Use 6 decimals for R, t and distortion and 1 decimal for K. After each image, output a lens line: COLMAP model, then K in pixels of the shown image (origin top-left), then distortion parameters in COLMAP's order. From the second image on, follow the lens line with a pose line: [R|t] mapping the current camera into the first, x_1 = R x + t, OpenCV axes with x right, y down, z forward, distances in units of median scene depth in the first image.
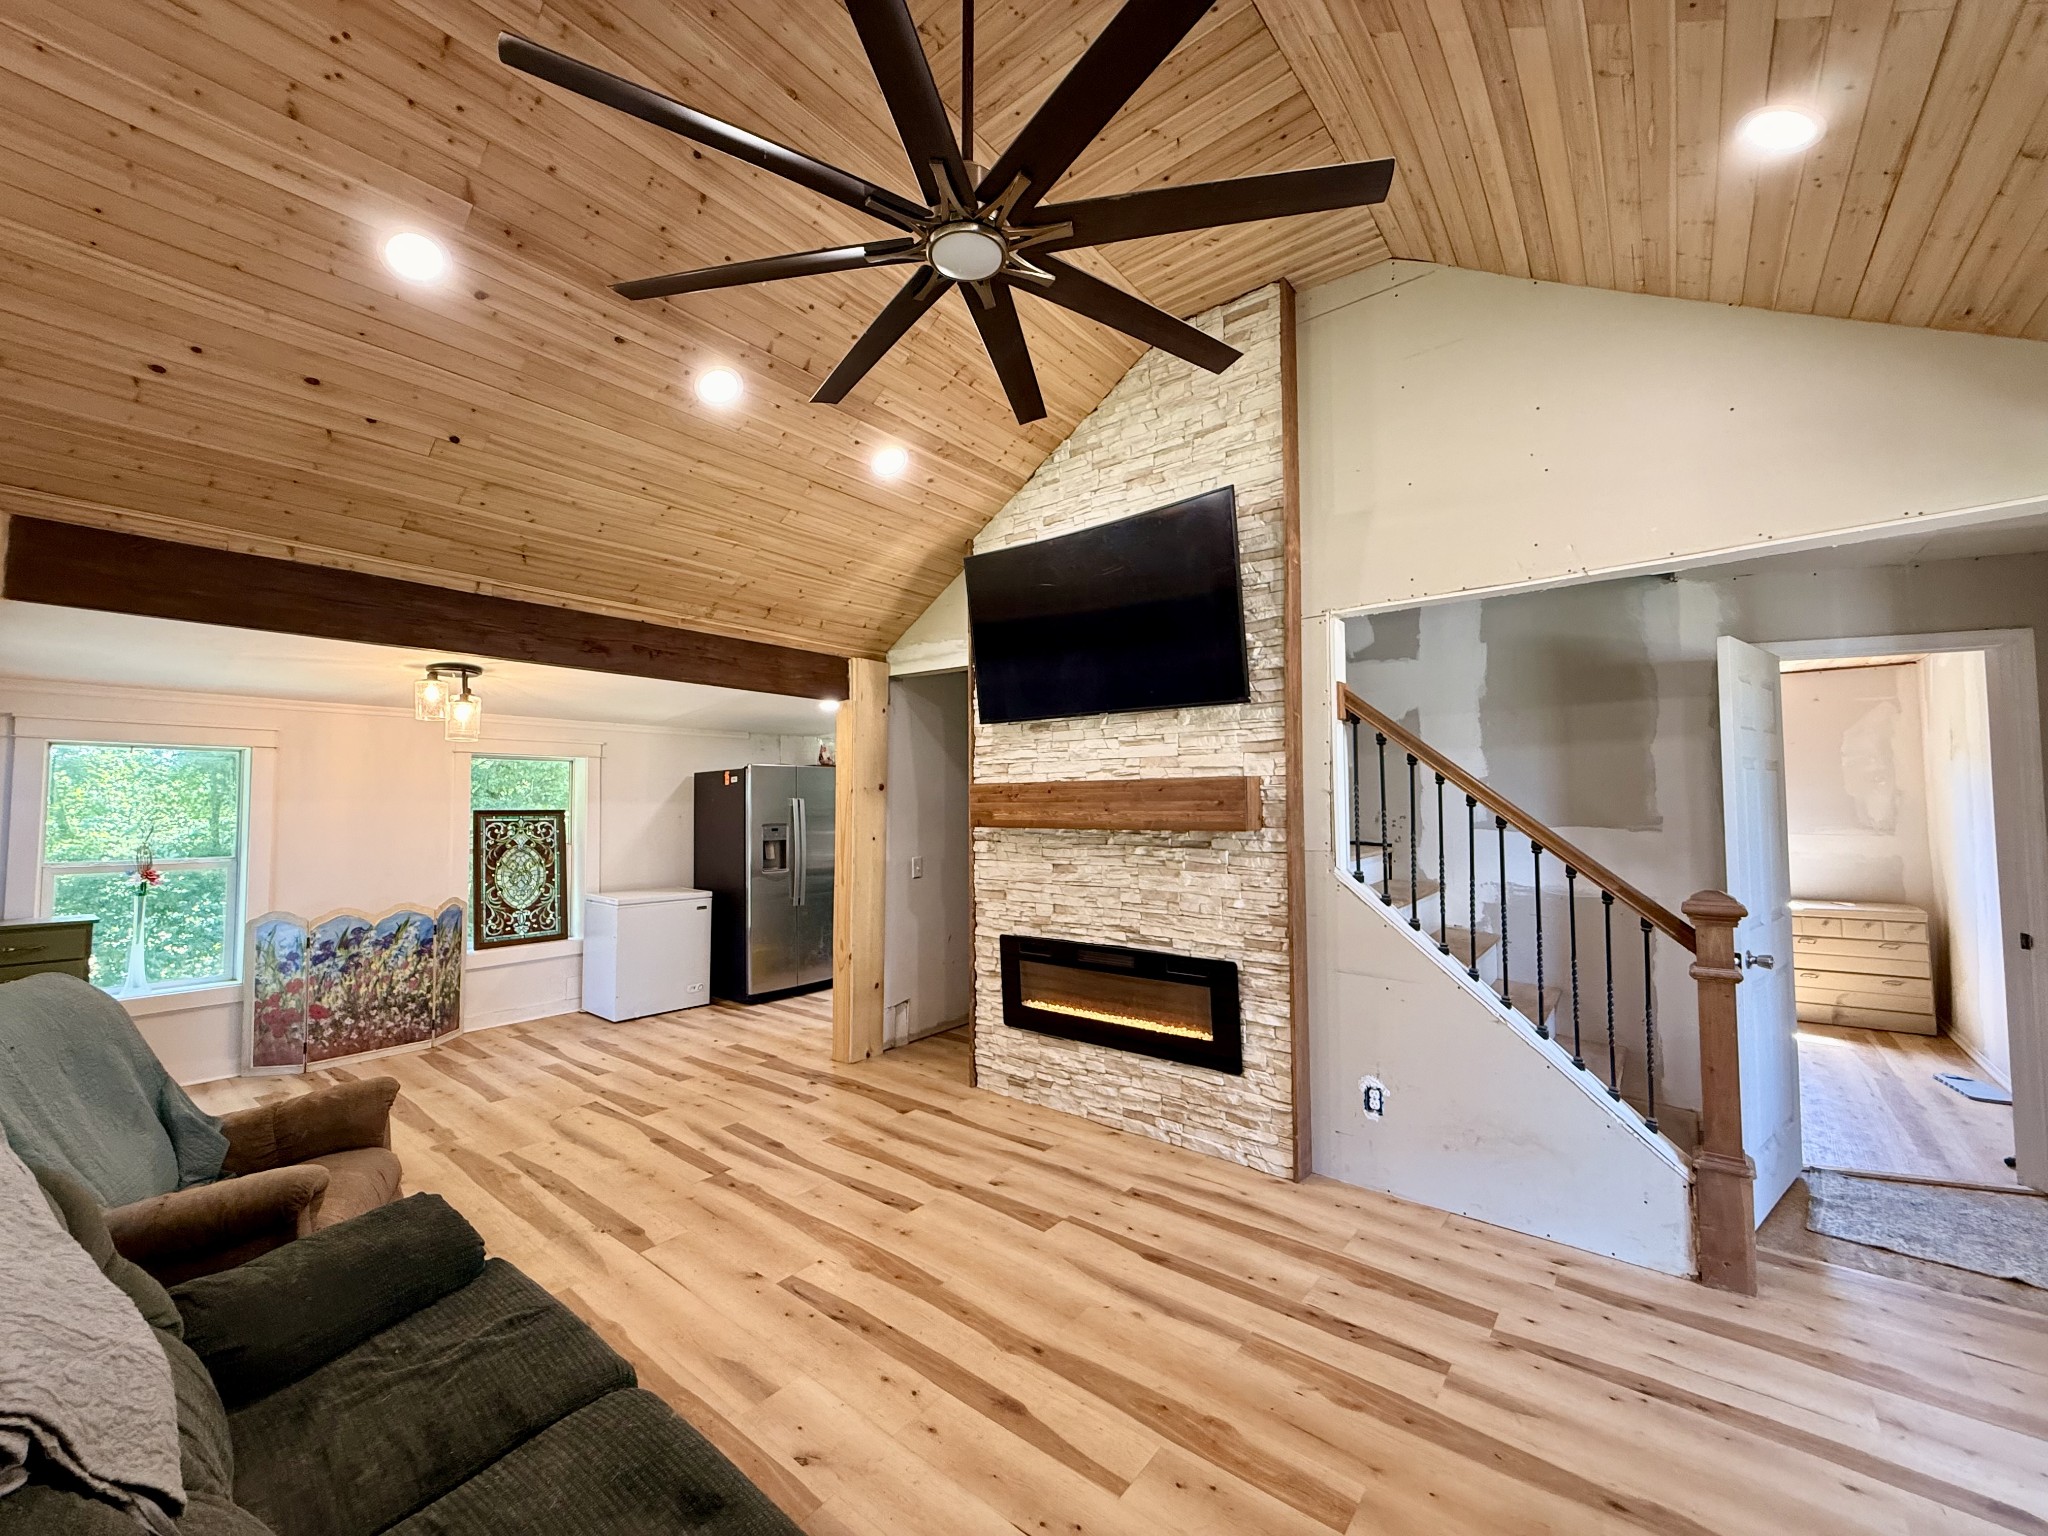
lens RADIAL K [[817.9, 0, 1018.0], [0, 817.9, 773.7], [0, 0, 1]] dist [-0.005404, 0.000484]
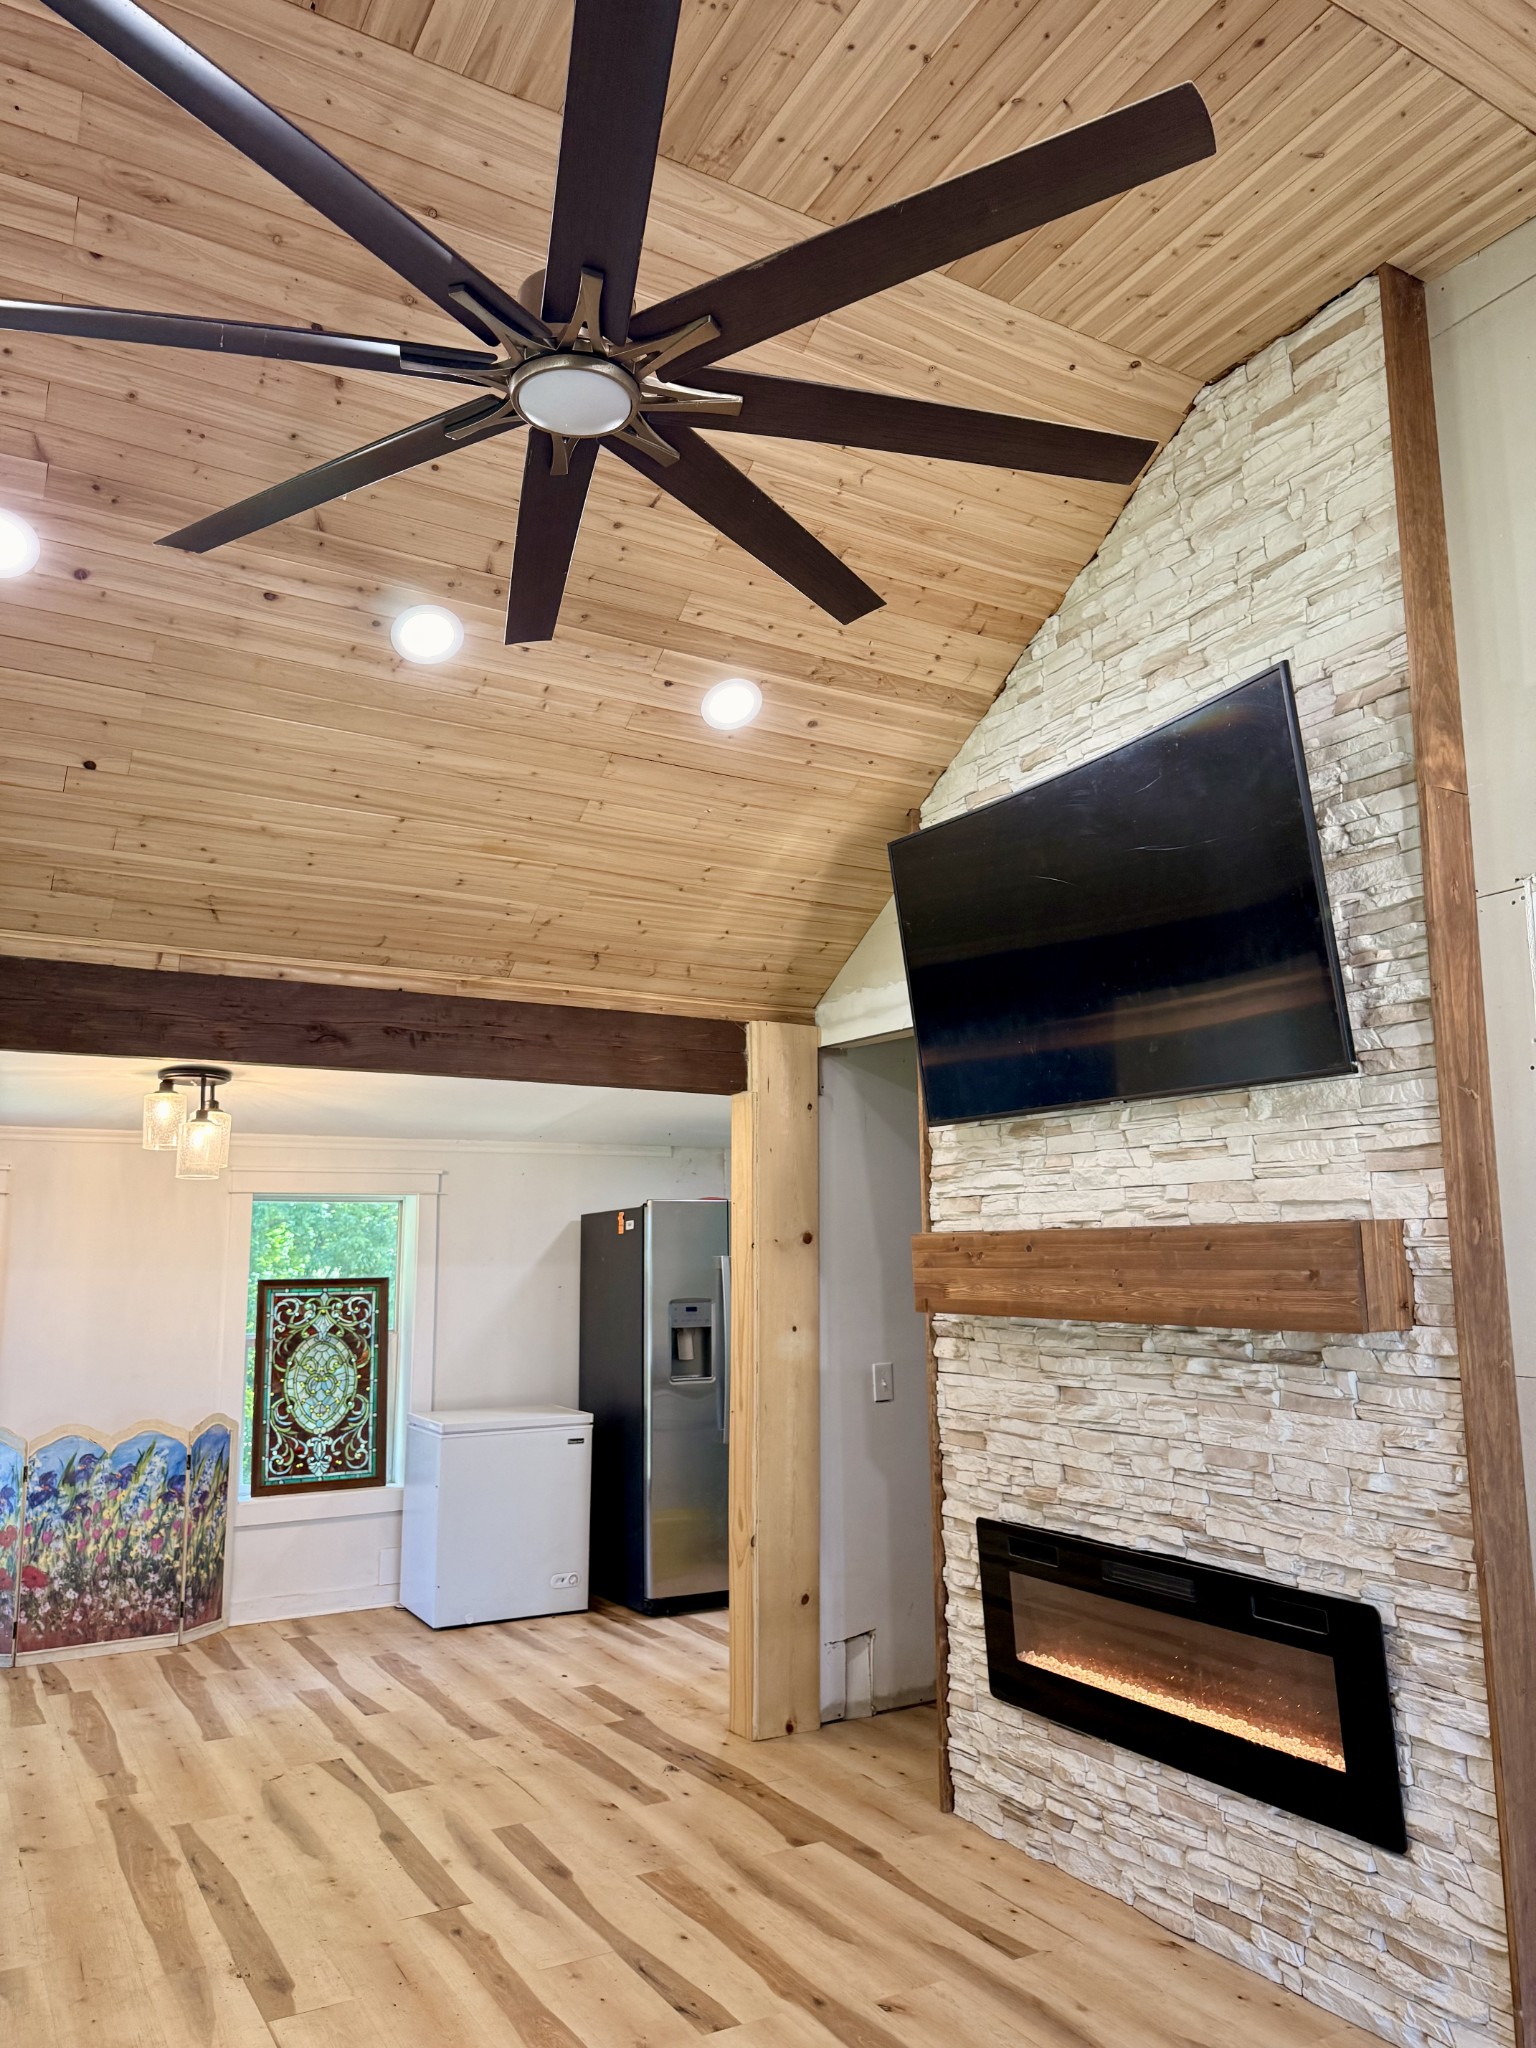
lens RADIAL K [[1446.4, 0, 757.3], [0, 1446.4, 1041.6], [0, 0, 1]] dist [0.054211, -0.076291]
pose [[0.934355, -0.056329, -0.351864, 0.215278], [0.016844, 0.993305, -0.114286, -0.008007], [0.355946, 0.100857, 0.929048, 0.028809]]
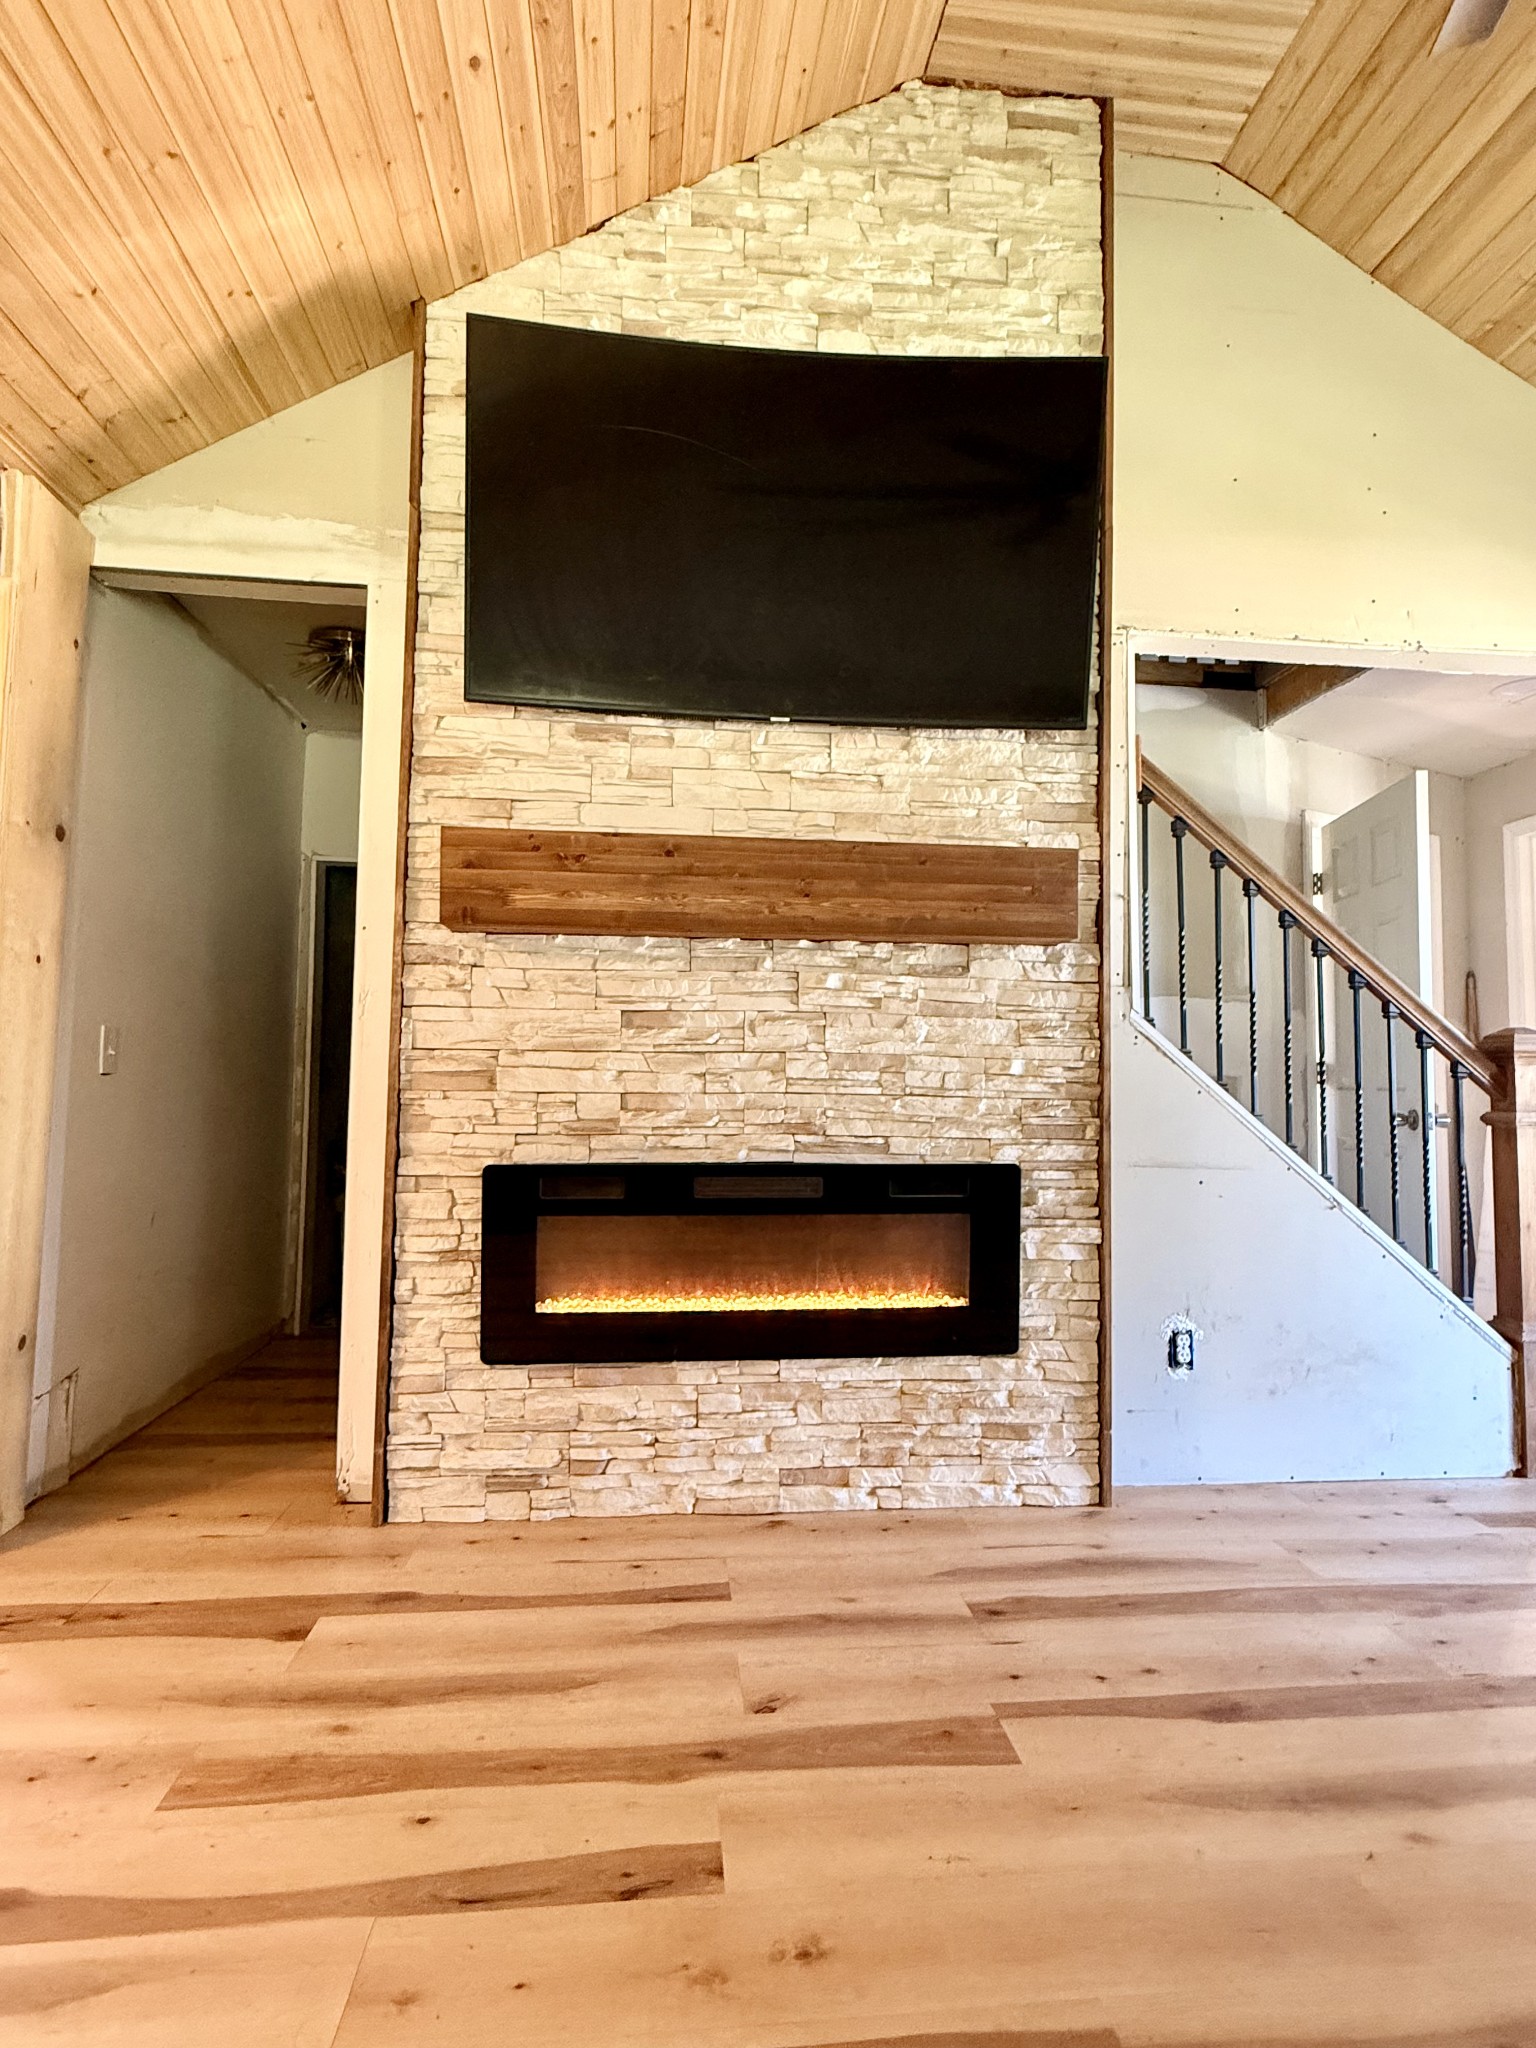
lens RADIAL K [[1032.2, 0, 769.7], [0, 1032.2, 1021.2], [0, 0, 1]] dist [0.005984, -0.003967]
pose [[0.706274, 0.053873, 0.705886, -0.348715], [-0.042442, 0.998529, -0.033741, 0.139959], [-0.706665, -0.006129, 0.707522, 0.520516]]
